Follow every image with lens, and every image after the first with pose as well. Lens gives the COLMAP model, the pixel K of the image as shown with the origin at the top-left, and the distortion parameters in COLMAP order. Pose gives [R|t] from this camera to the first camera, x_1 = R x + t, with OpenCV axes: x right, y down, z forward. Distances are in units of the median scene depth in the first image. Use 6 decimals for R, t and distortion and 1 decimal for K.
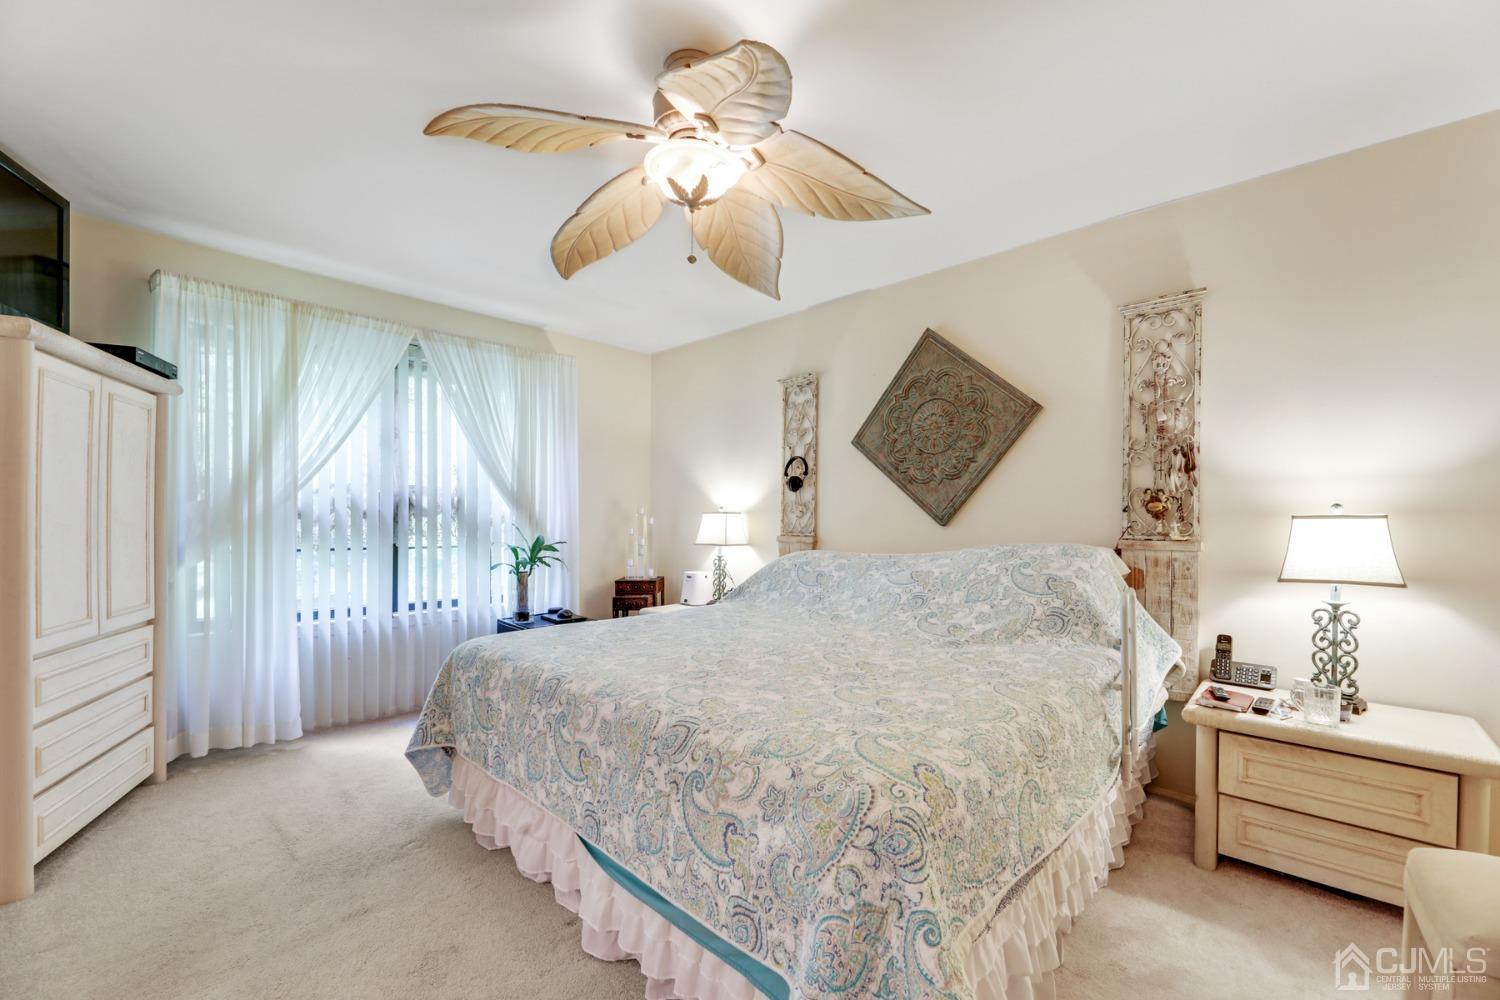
lens RADIAL K [[604.2, 0, 764.8], [0, 604.2, 497.8], [0, 0, 1]] dist [0.019545, -0.000066]
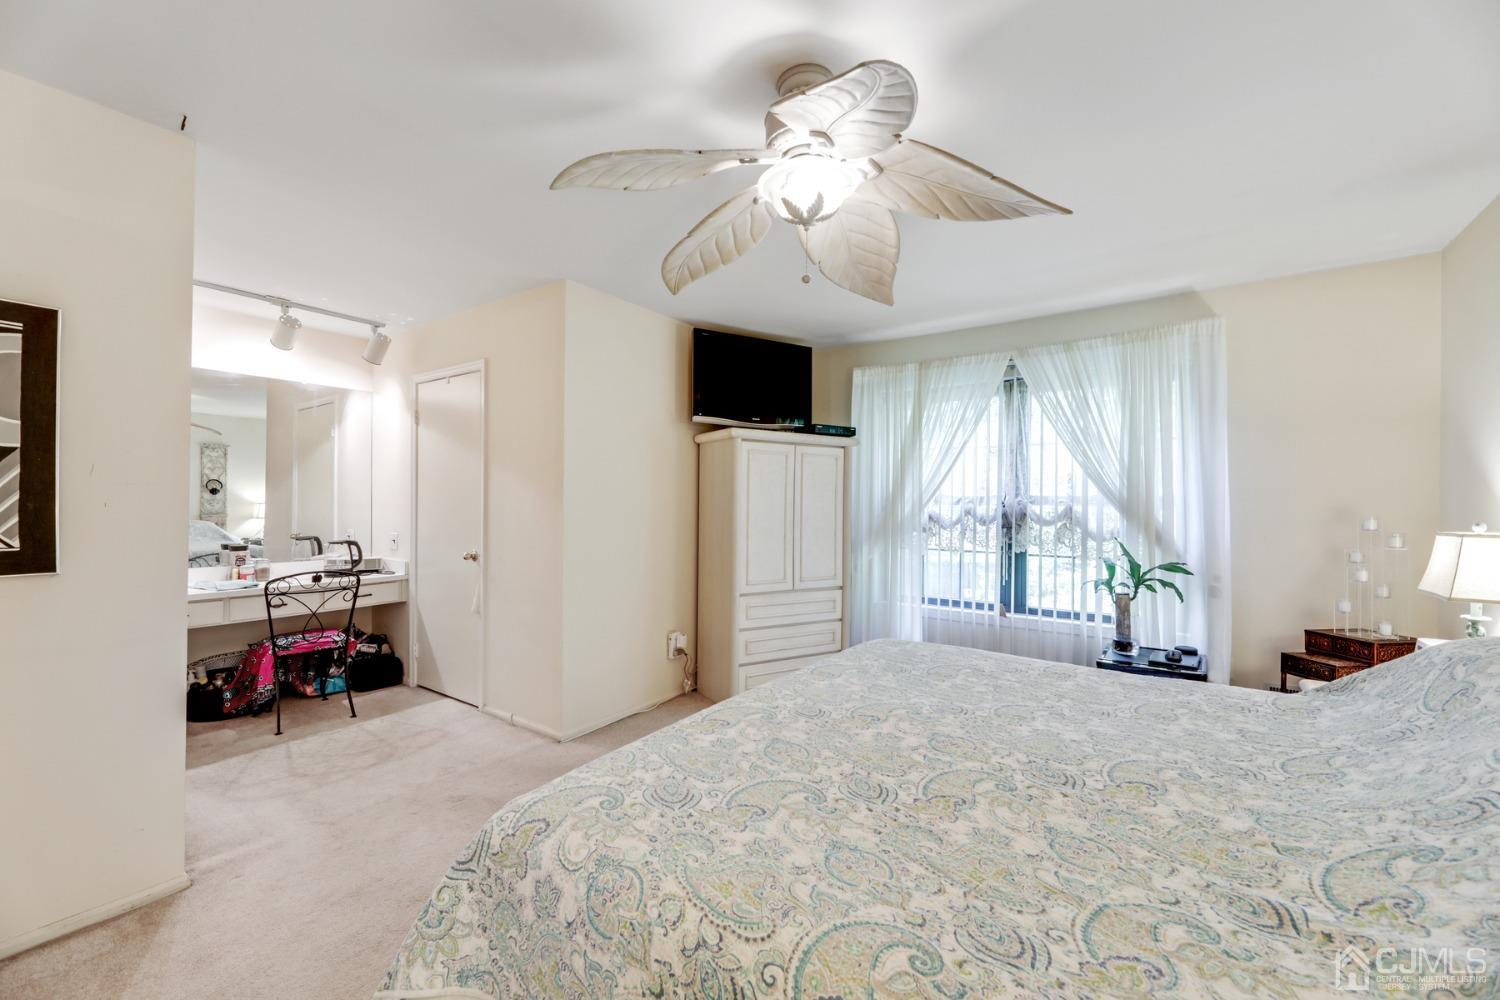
lens RADIAL K [[606.7, 0, 750.0], [0, 606.7, 500.0], [0, 0, 1]] dist [-0.003332, -0.000209]
pose [[0.122123, -0.014651, -0.992407, 0.539566], [0.024693, 0.999626, -0.011719, -0.018442], [0.992208, -0.023075, 0.122439, 0.528981]]
